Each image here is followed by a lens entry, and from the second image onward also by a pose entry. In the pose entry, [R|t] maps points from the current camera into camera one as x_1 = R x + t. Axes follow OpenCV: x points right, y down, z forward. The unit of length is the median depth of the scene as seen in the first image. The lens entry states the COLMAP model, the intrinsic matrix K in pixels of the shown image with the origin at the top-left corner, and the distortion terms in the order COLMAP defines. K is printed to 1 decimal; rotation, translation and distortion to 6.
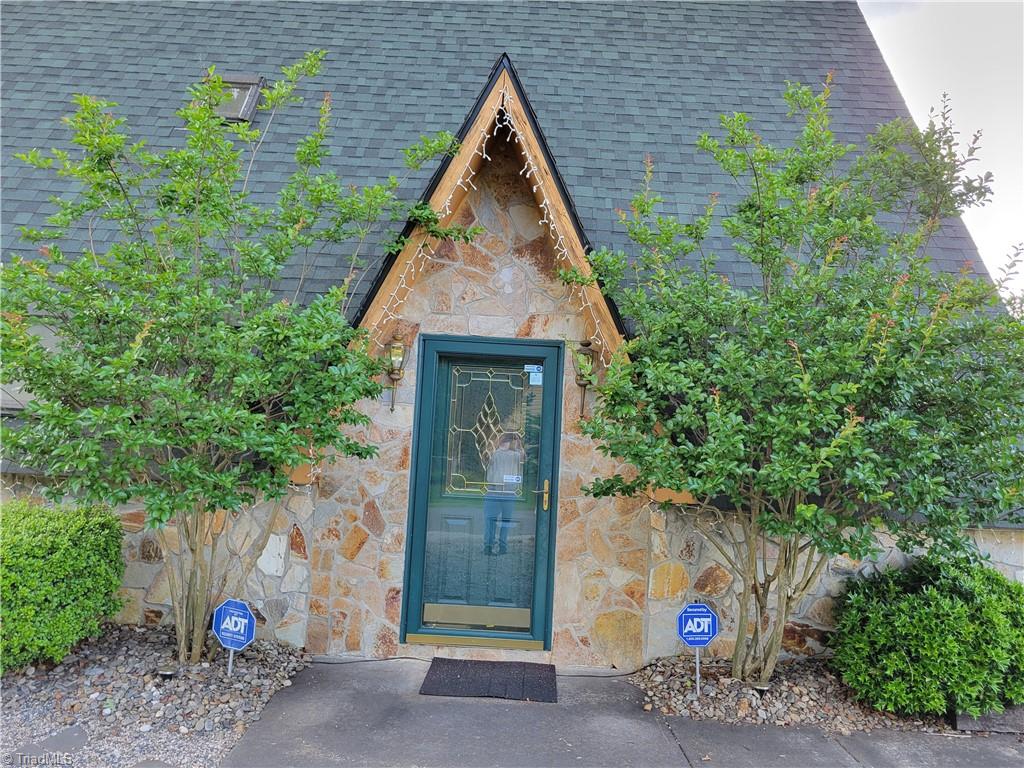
lens RADIAL K [[801.2, 0, 473.7], [0, 801.2, 368.4], [0, 0, 1]] dist [0.040305, -0.014592]
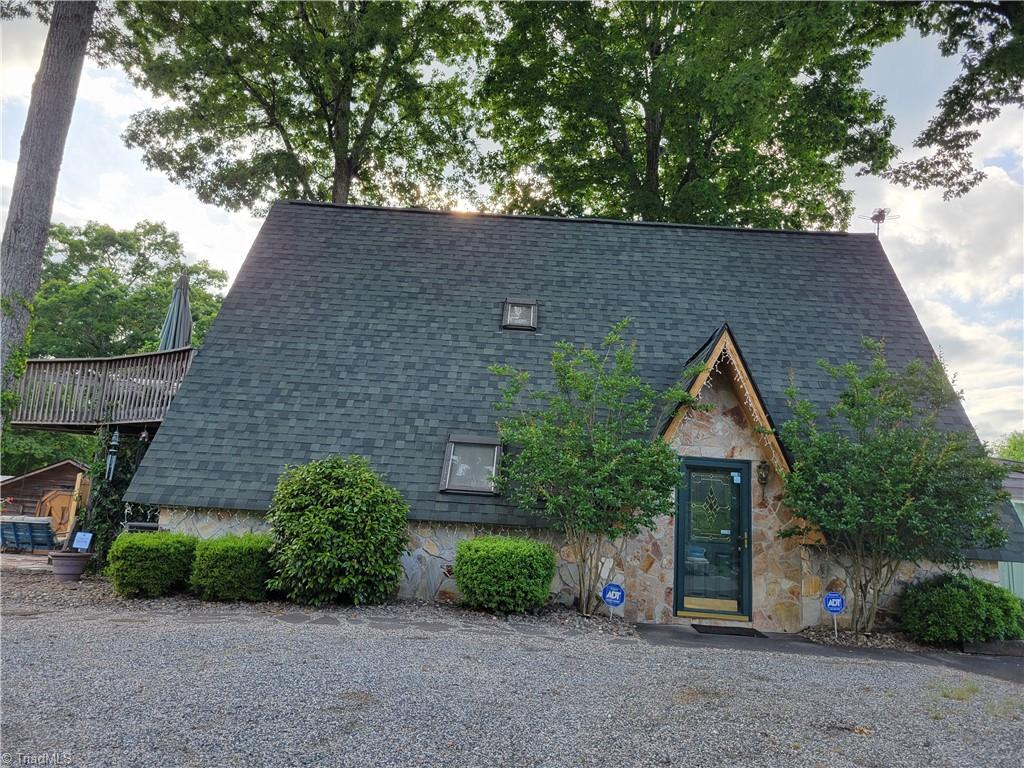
lens RADIAL K [[801.2, 0, 473.7], [0, 801.2, 368.4], [0, 0, 1]] dist [0.040305, -0.014592]
pose [[0.999849, 0.012011, -0.012526, -0.541451], [-0.013471, 0.992213, -0.123820, -0.004705], [0.010942, 0.123970, 0.992226, -0.982326]]
